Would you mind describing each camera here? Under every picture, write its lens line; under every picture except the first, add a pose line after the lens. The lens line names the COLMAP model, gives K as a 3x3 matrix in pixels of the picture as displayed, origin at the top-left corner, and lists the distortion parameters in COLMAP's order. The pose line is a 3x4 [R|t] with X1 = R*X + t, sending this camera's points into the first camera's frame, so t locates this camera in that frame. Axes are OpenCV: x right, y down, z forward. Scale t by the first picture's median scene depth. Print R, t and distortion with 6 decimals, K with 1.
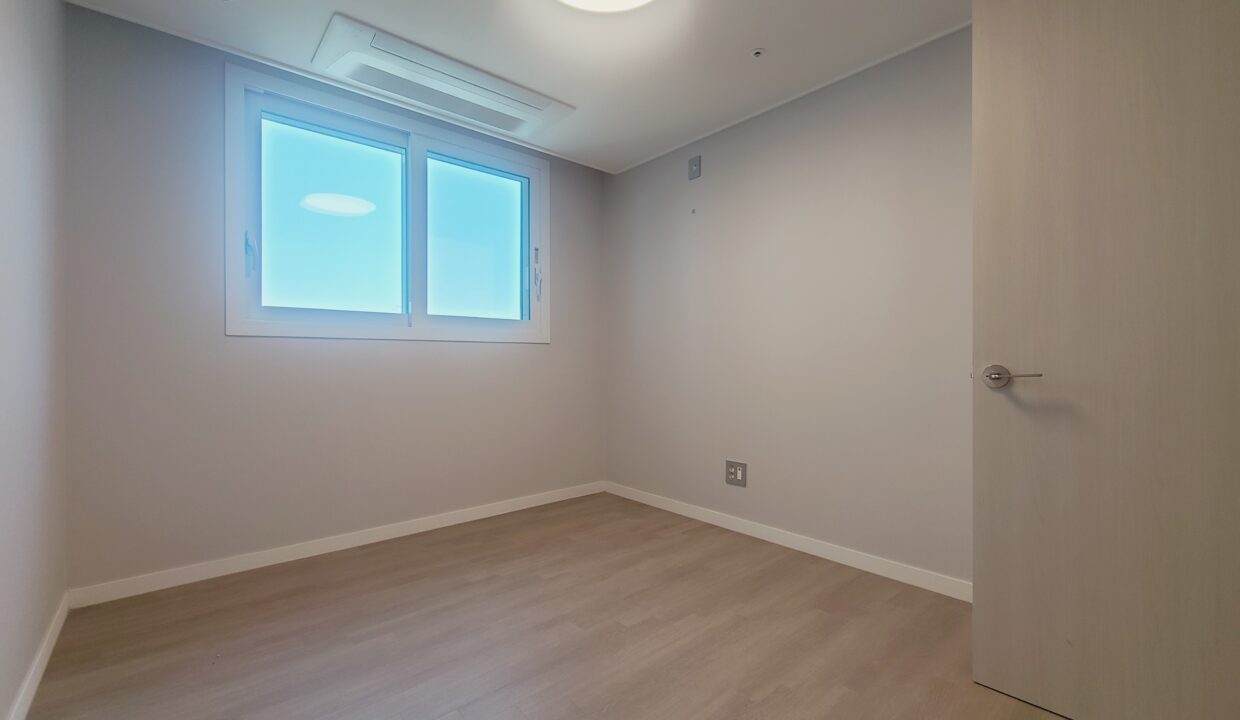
lens RADIAL K [[509.9, 0, 624.2], [0, 509.9, 360.9], [0, 0, 1]] dist [0.000810, -0.000113]
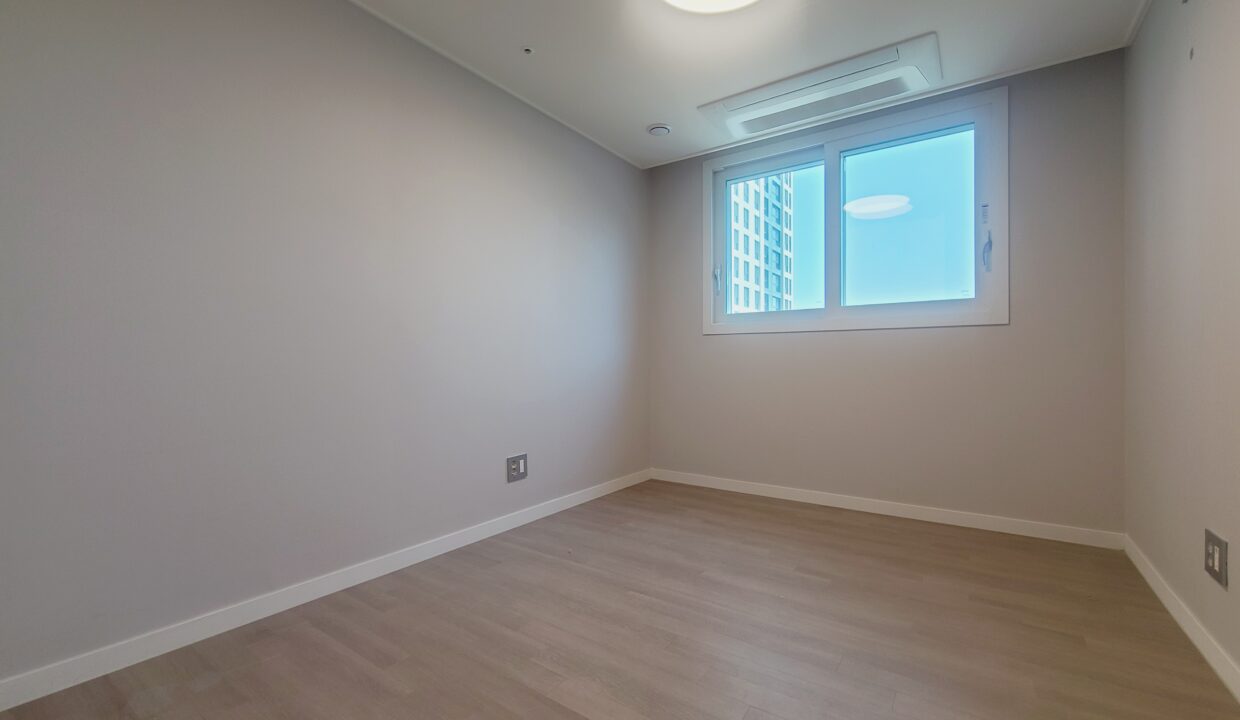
lens RADIAL K [[509.9, 0, 624.2], [0, 509.9, 360.9], [0, 0, 1]] dist [0.000810, -0.000113]
pose [[0.243420, -0.003160, -0.969916, 0.536885], [0.006865, 0.999975, -0.001535, 0.021730], [0.969897, -0.006284, 0.243435, 0.304365]]
